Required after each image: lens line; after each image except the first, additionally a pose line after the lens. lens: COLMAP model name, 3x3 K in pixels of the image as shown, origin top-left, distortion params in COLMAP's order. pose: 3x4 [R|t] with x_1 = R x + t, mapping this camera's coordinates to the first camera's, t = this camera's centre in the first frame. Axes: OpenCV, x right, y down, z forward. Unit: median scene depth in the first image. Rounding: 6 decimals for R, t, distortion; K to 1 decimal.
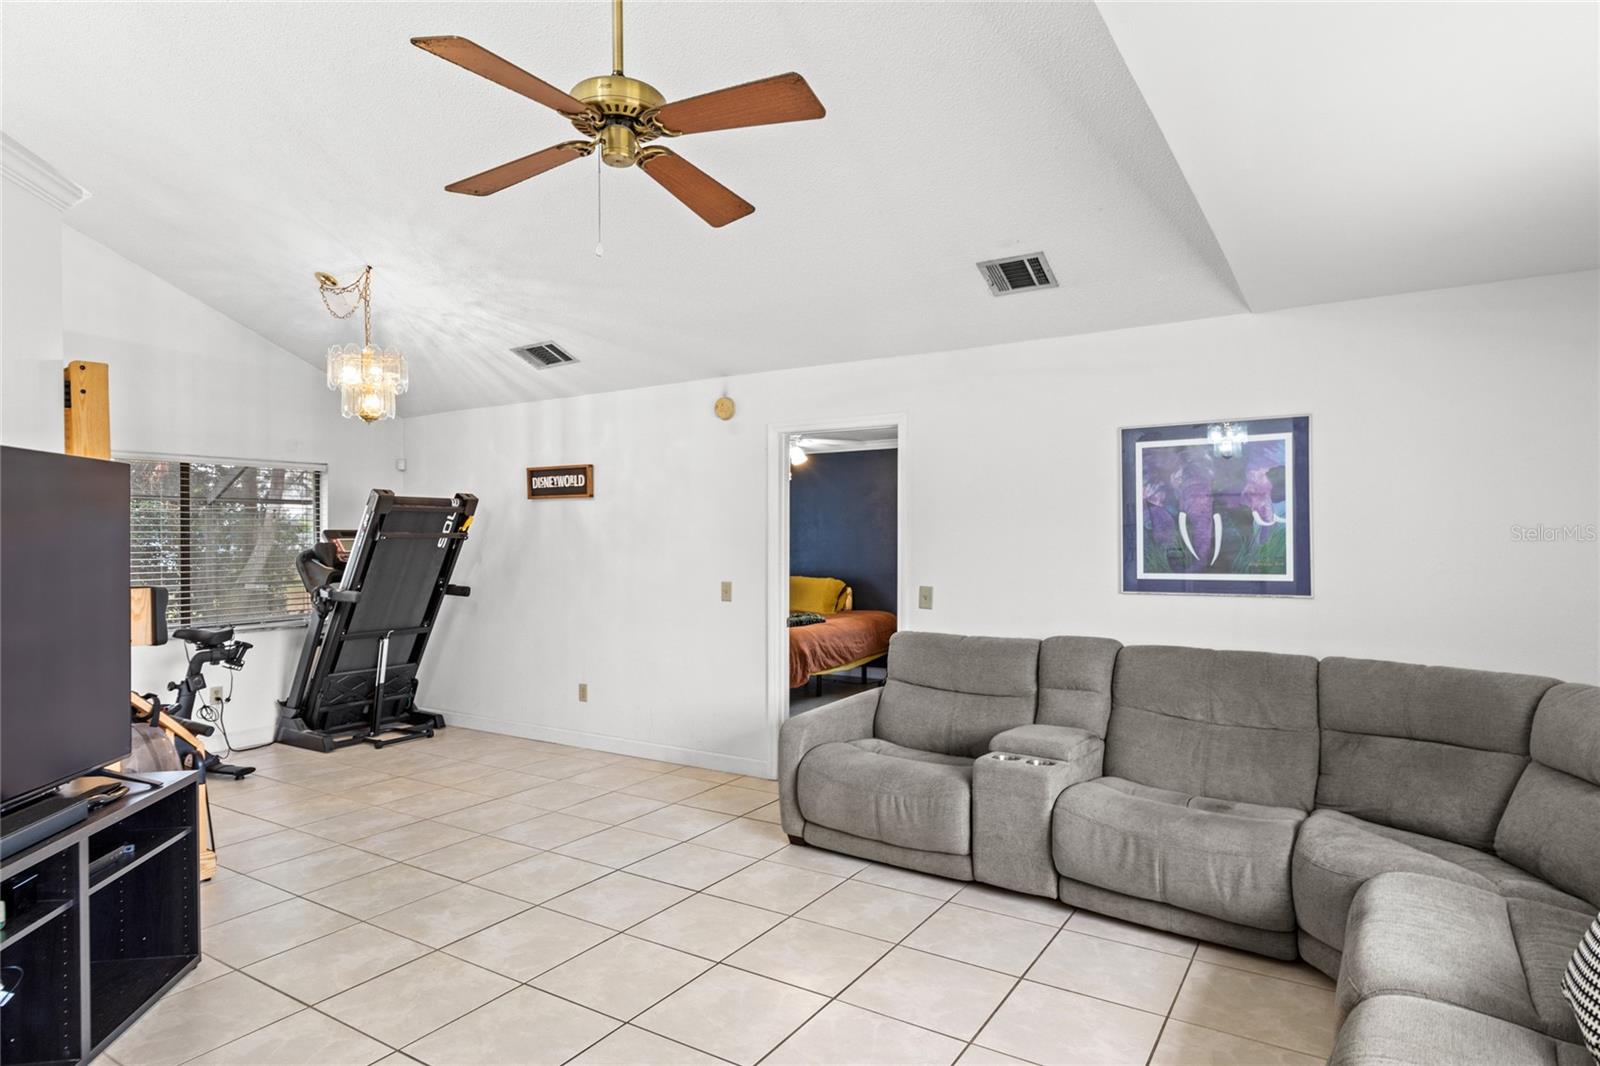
lens RADIAL K [[851.1, 0, 774.0], [0, 851.1, 533.9], [0, 0, 1]] dist [-0.002266, -0.001426]
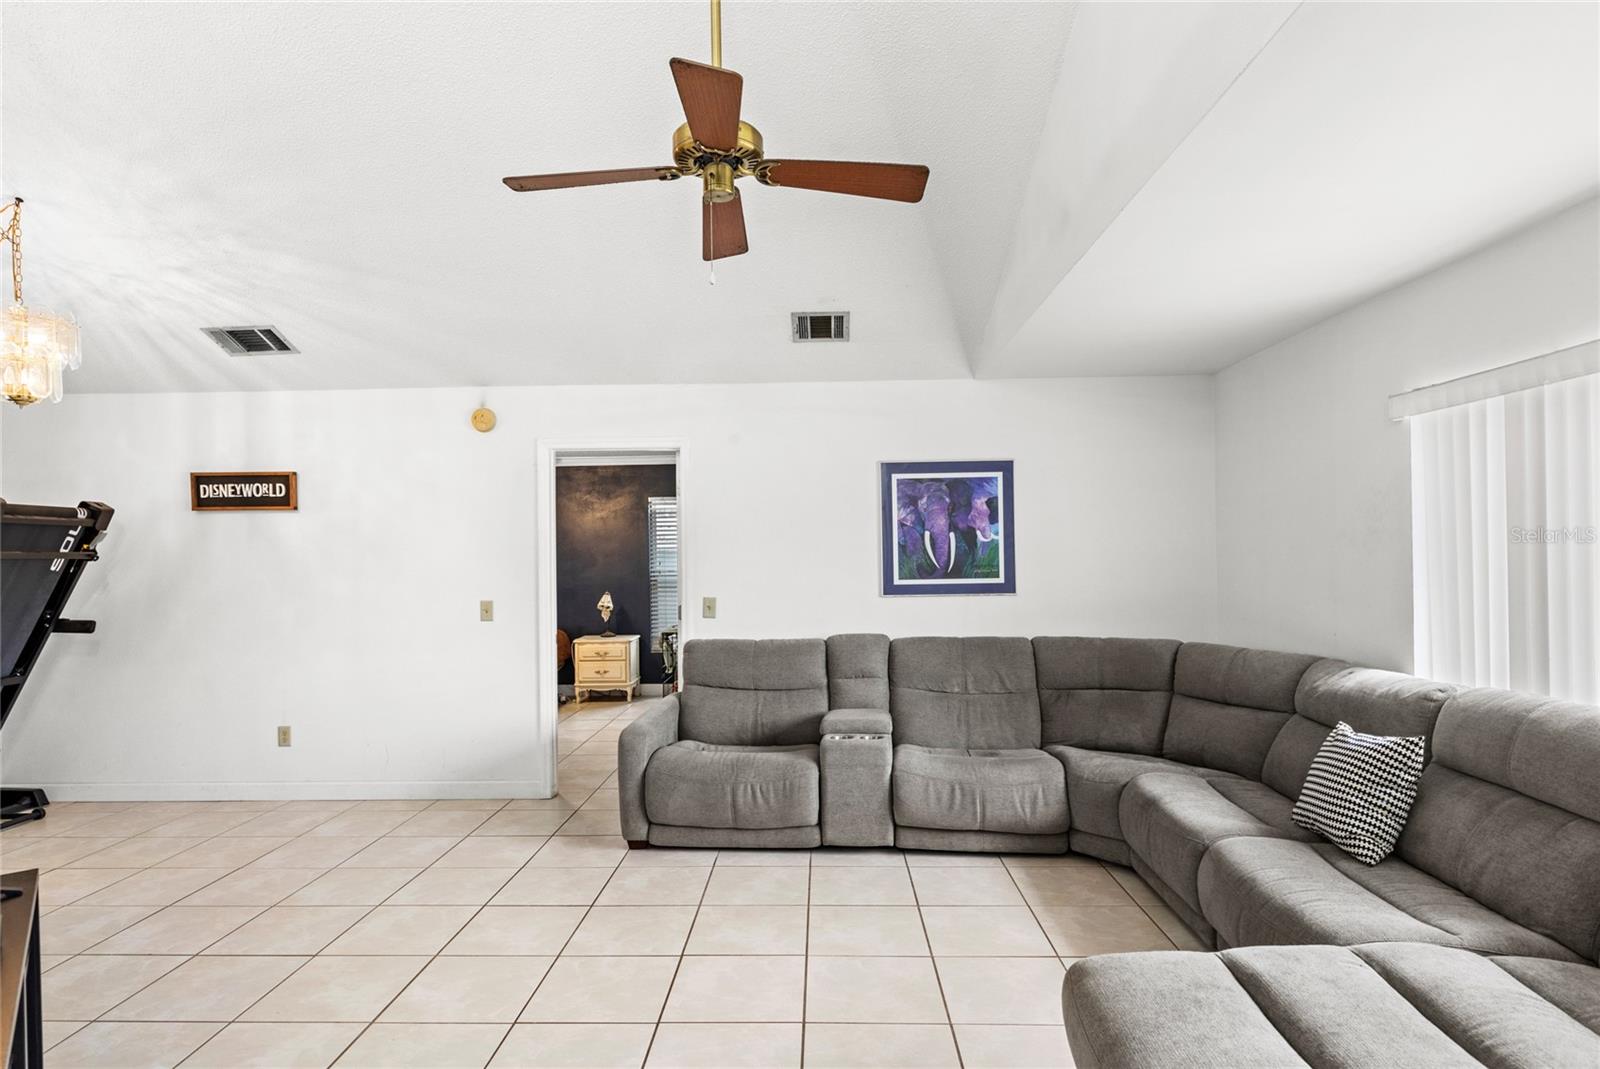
lens RADIAL K [[851.1, 0, 740.5], [0, 851.1, 556.1], [0, 0, 1]] dist [-0.002266, -0.001426]
pose [[0.868539, -0.008596, 0.495546, -0.385989], [0.006140, 0.999959, 0.006583, 0.001864], [-0.495583, -0.002675, 0.868557, 0.037284]]
